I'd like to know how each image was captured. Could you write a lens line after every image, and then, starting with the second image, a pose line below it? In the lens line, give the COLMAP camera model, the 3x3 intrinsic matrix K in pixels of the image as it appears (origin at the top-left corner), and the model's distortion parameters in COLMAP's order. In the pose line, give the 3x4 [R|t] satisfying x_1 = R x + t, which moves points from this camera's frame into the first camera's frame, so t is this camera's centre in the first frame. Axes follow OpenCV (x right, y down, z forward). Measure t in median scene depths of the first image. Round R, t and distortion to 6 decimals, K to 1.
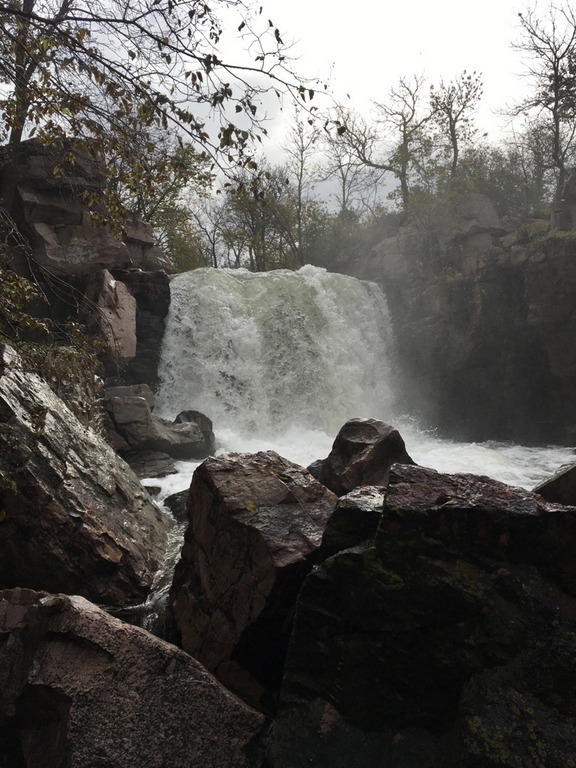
lens RADIAL K [[641.1, 0, 284.3], [0, 641.1, 382.8], [0, 0, 1]] dist [0.095862, -0.131365]
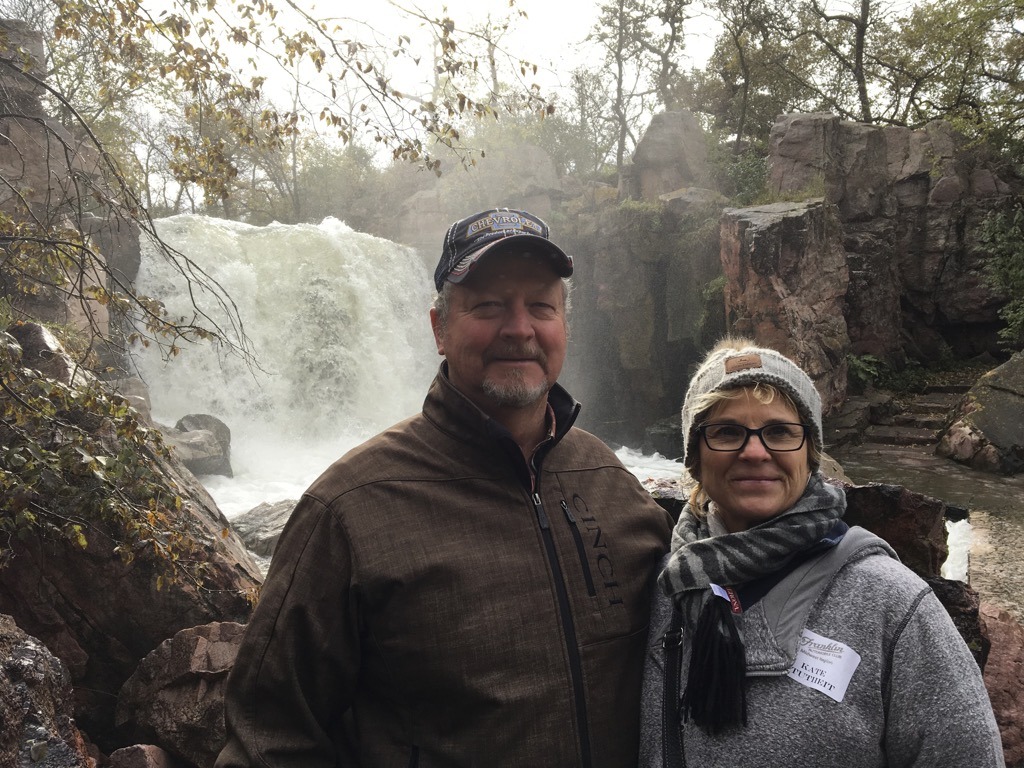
lens RADIAL K [[854.8, 0, 512.0], [0, 854.8, 384.0], [0, 0, 1]] dist [0.095862, -0.131365]
pose [[0.952289, -0.000668, 0.305196, -0.344049], [-0.002409, 0.999950, 0.009706, -0.005156], [-0.305187, -0.009978, 0.952240, -0.162930]]
